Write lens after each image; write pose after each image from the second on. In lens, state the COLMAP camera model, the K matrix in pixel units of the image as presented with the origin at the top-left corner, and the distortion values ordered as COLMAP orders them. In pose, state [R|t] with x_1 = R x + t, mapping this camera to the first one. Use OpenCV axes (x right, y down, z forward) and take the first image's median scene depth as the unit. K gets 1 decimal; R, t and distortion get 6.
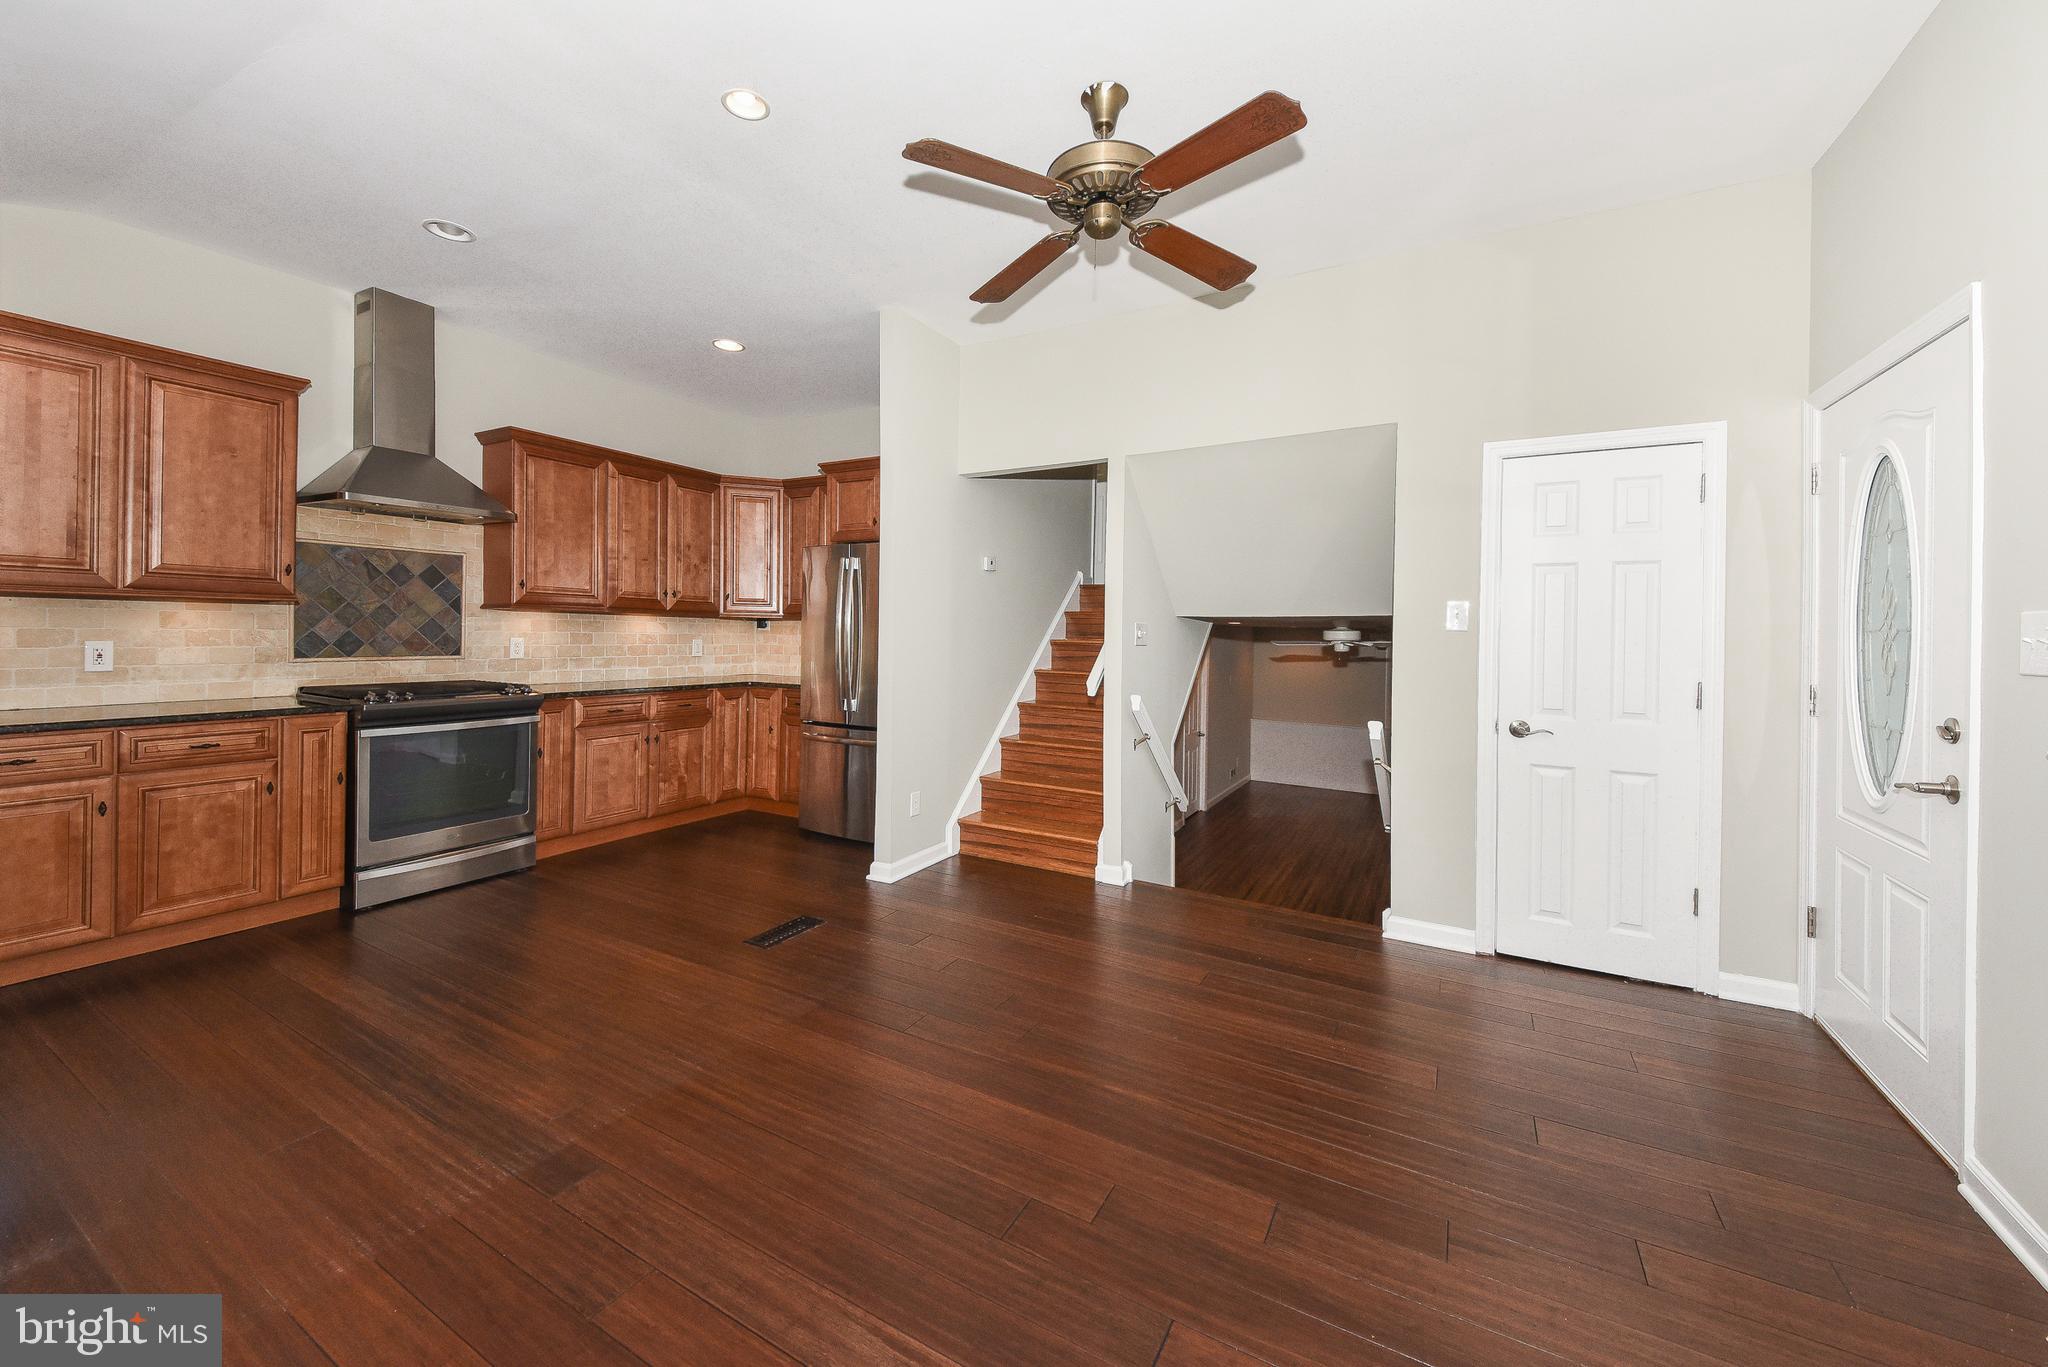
lens RADIAL K [[778.4, 0, 1007.8], [0, 778.4, 632.0], [0, 0, 1]] dist [0.012219, -0.000498]
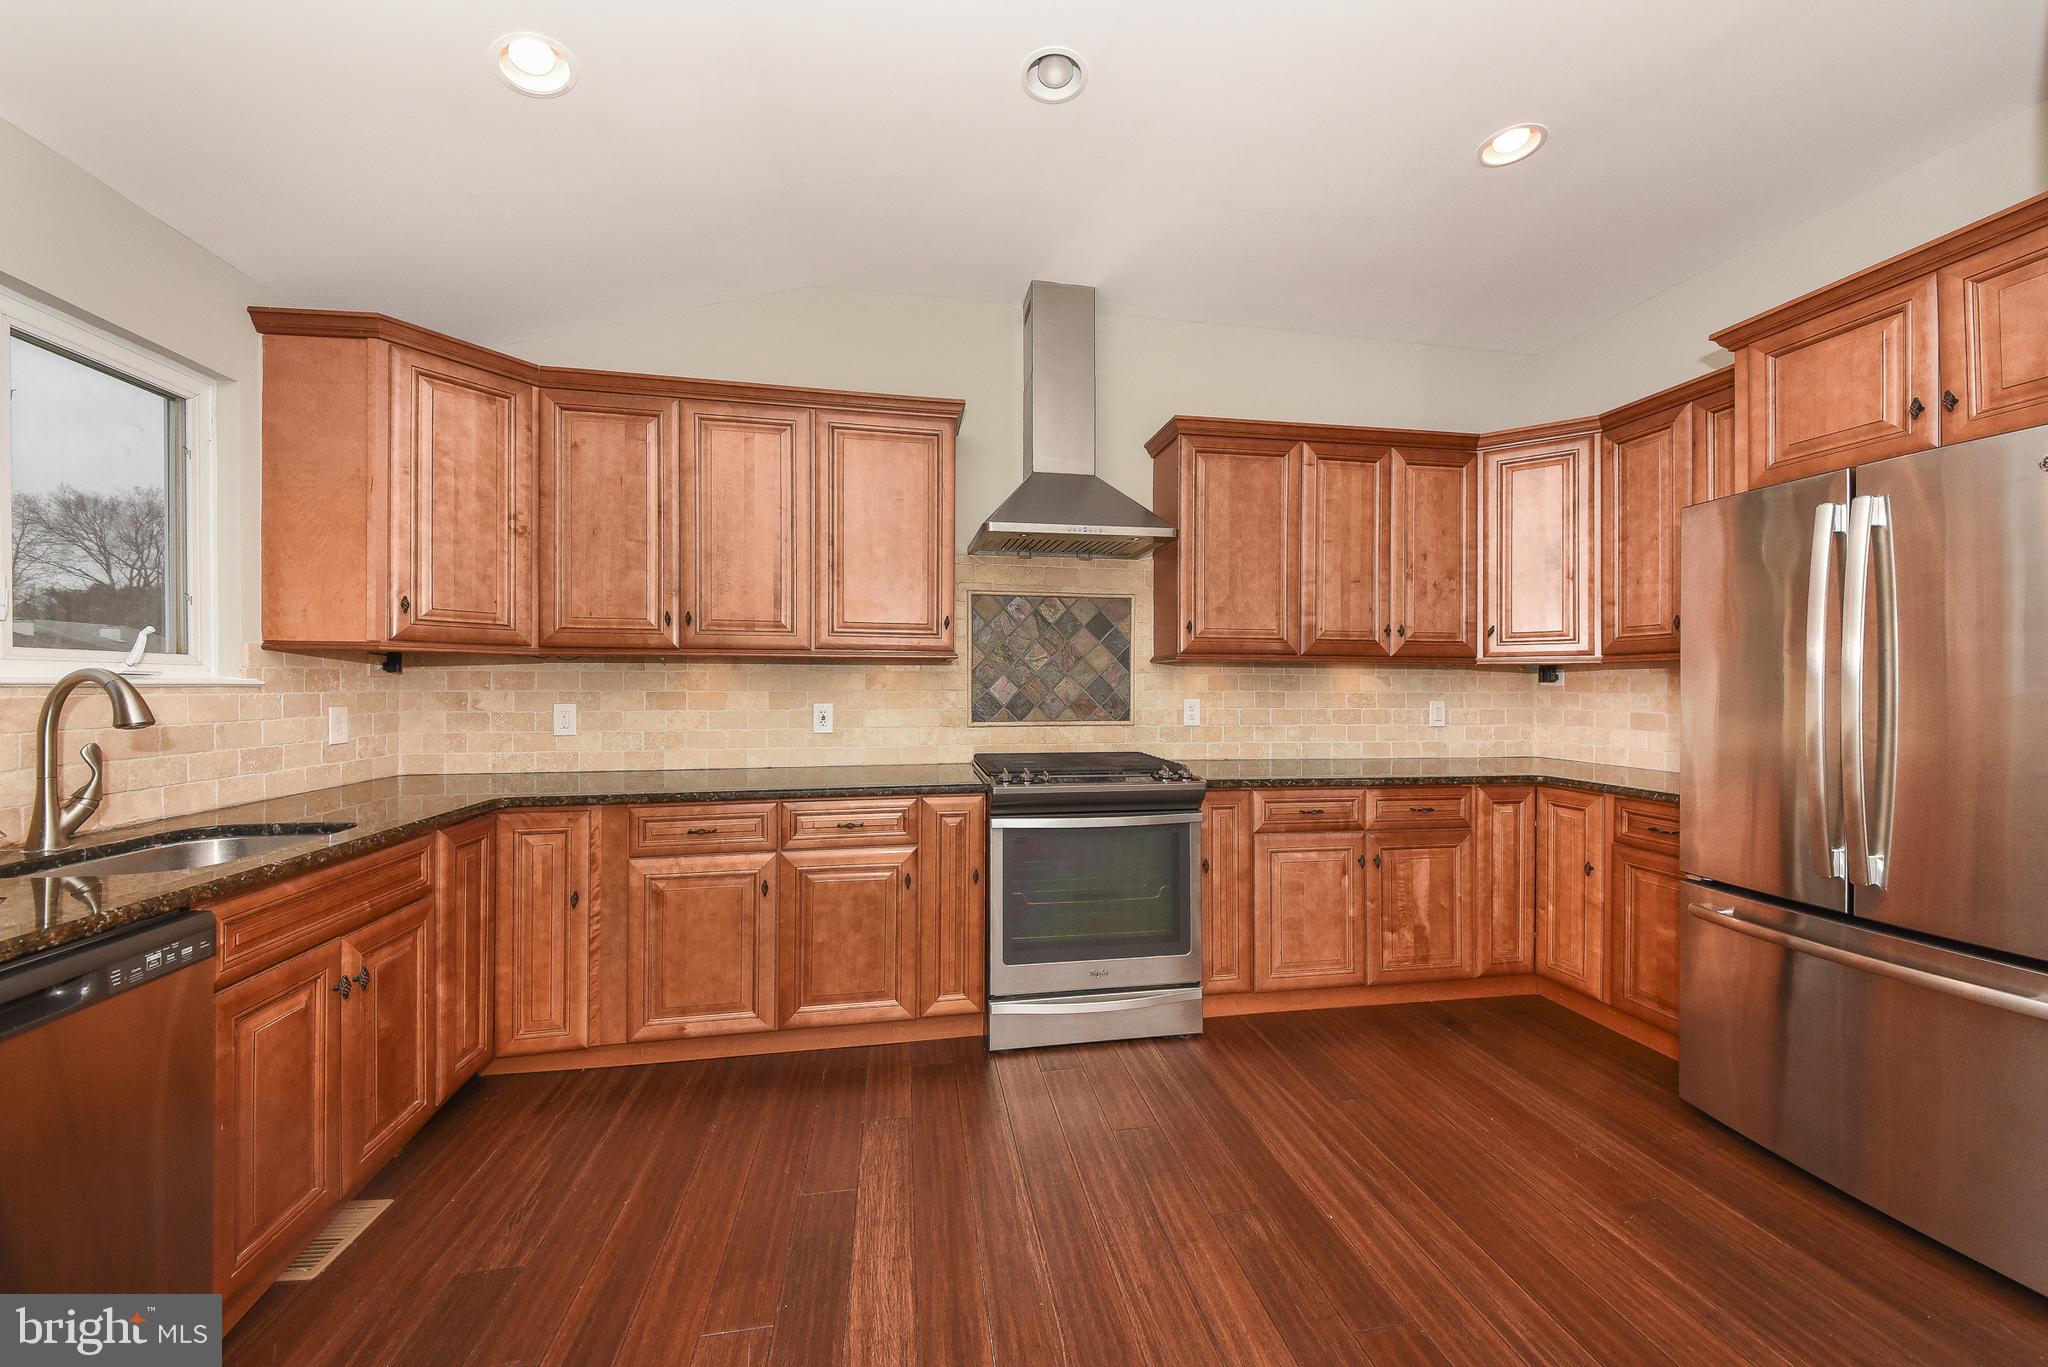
lens RADIAL K [[730.9, 0, 1024.0], [0, 730.9, 683.5], [0, 0, 1]] dist [-0.002199, -0.000333]
pose [[0.639349, -0.016318, -0.768743, -0.189172], [0.008474, 0.999864, -0.014176, 0.000833], [0.768870, 0.002549, 0.639401, 0.432747]]
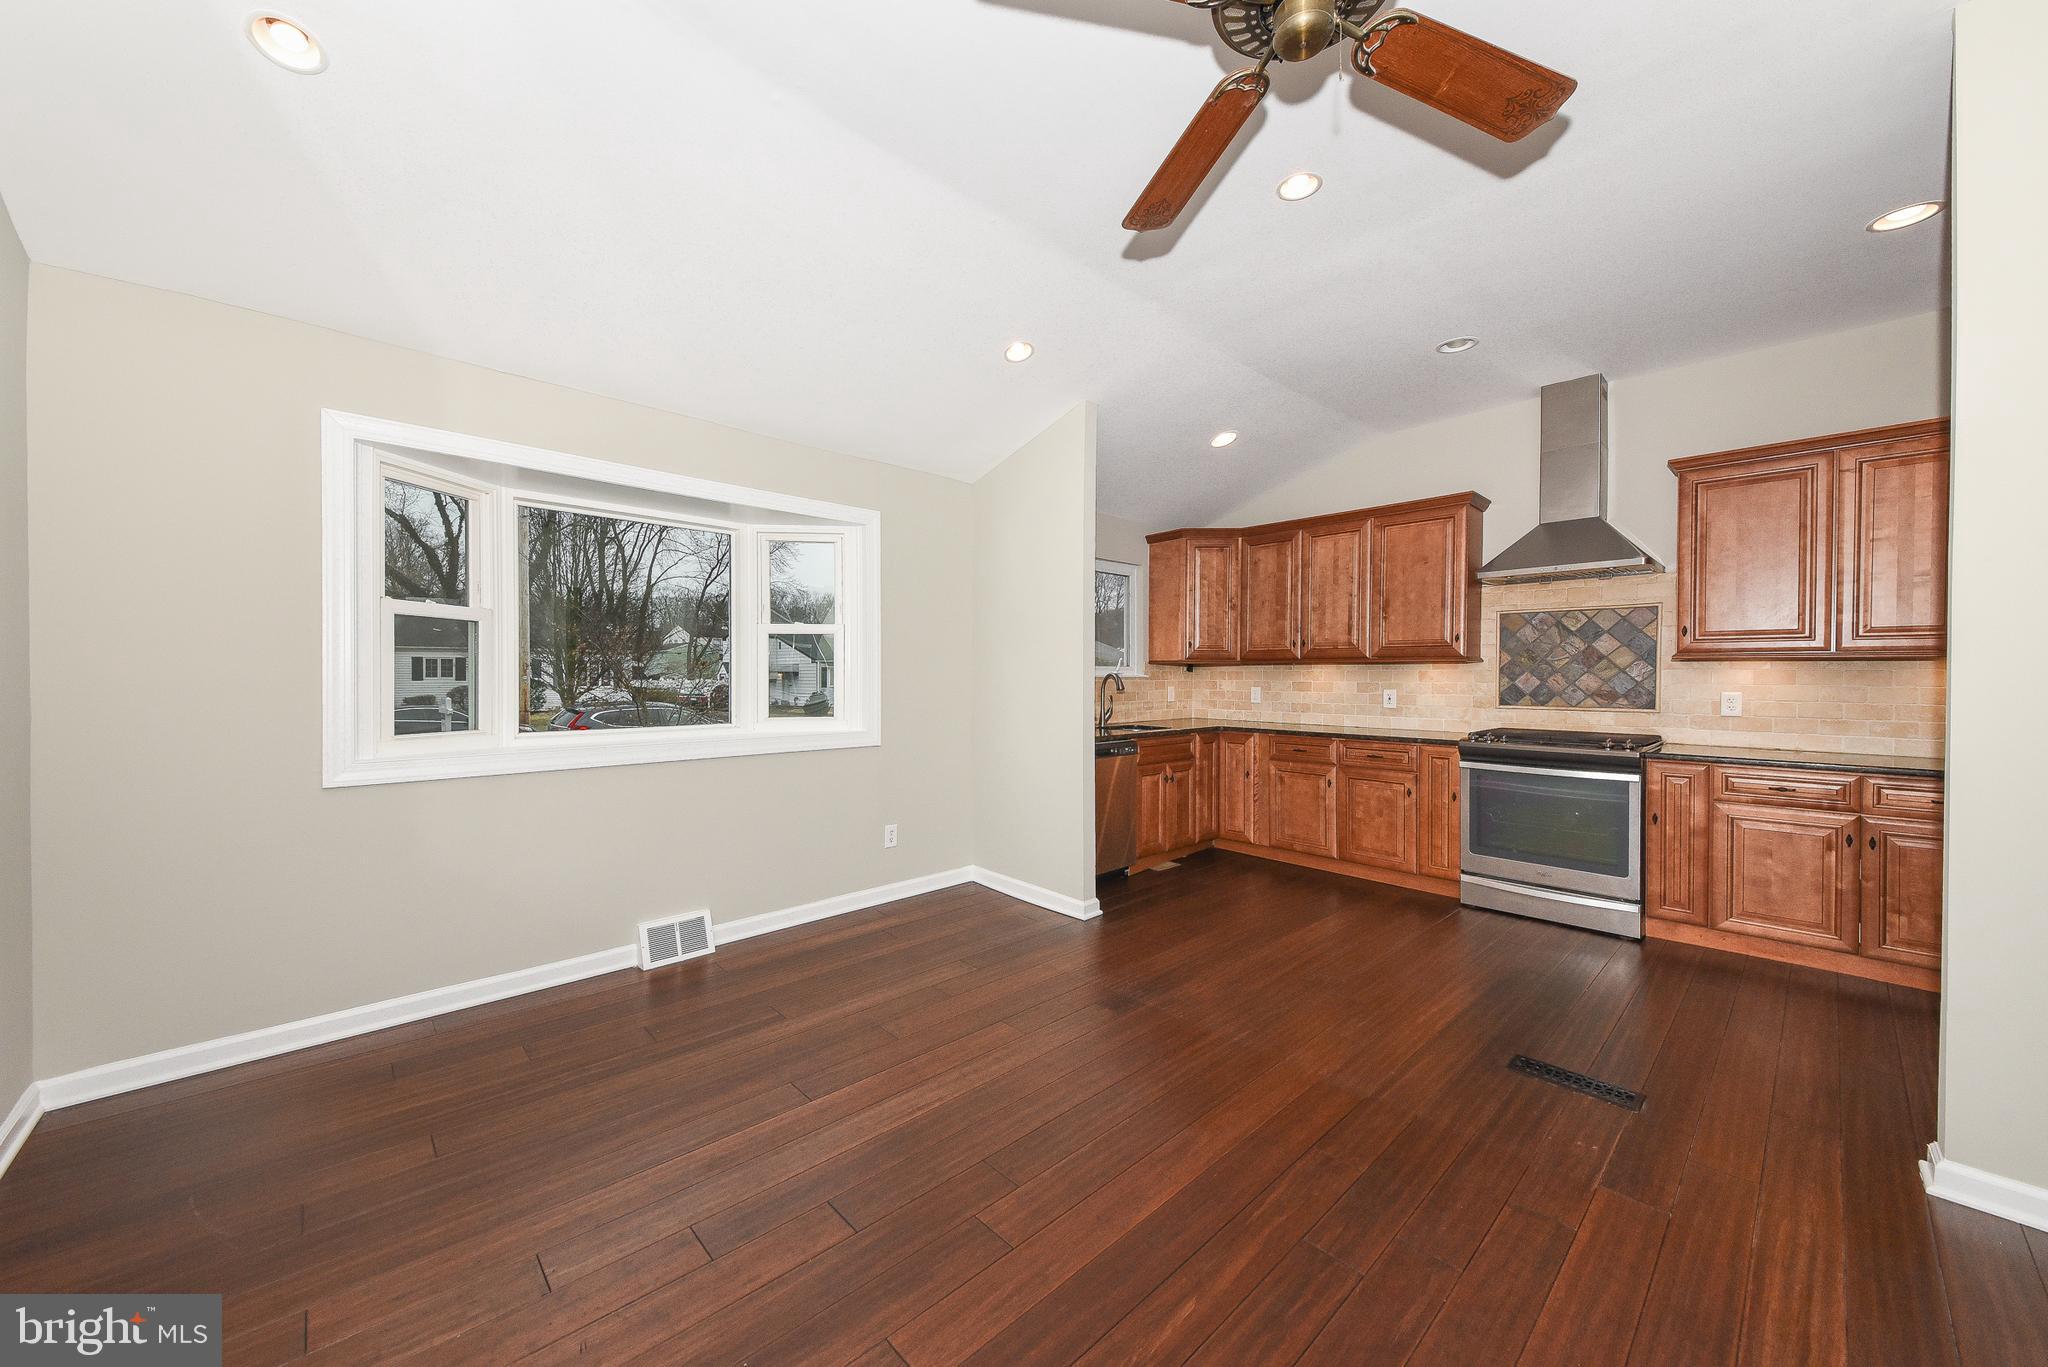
lens RADIAL K [[730.9, 0, 1024.0], [0, 730.9, 683.5], [0, 0, 1]] dist [-0.002199, -0.000333]
pose [[-0.287940, -0.008018, -0.957615, 0.388526], [-0.008797, 0.999945, -0.005727, 0.010313], [0.957608, 0.006775, -0.287995, 0.509841]]
